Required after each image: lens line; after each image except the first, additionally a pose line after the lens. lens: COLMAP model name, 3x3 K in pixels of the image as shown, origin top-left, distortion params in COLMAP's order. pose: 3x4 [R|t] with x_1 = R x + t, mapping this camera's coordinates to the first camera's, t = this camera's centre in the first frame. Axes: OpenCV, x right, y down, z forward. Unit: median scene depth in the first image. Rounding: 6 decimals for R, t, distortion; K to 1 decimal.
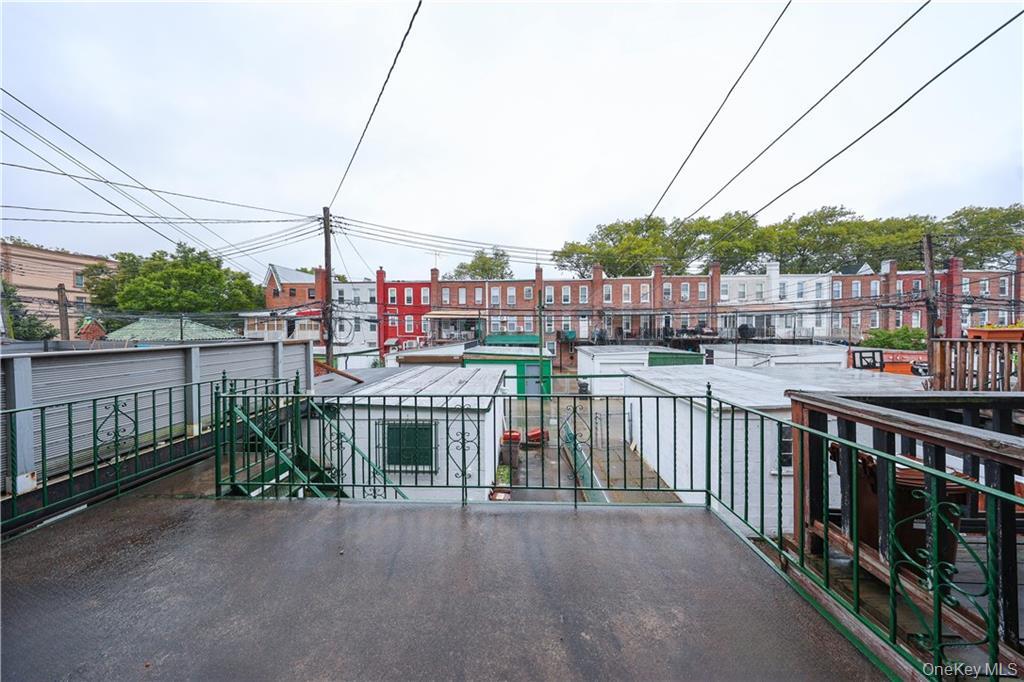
lens RADIAL K [[294.0, 0, 512.4], [0, 294.0, 330.5], [0, 0, 1]] dist [-0.000138, -0.000002]
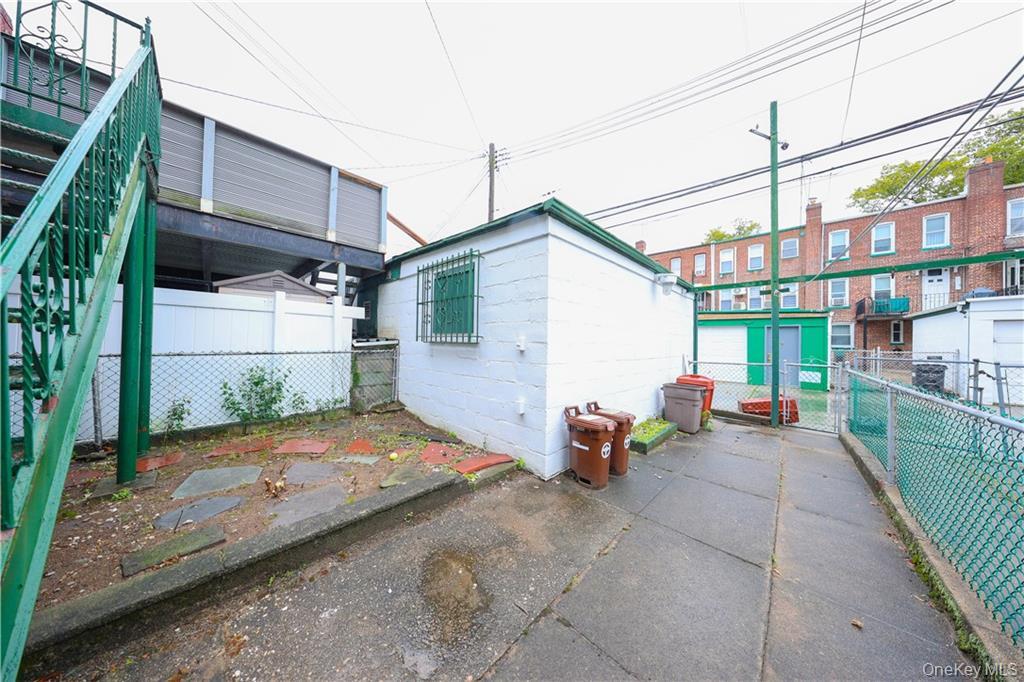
lens RADIAL K [[298.0, 0, 512.0], [0, 298.0, 339.6], [0, 0, 1]] dist [0.001411, 0.000102]
pose [[0.748698, 0.012512, -0.662793, 0.034645], [-0.025301, 0.999633, -0.009709, 0.094127], [0.662428, 0.024038, 0.748740, 0.116422]]
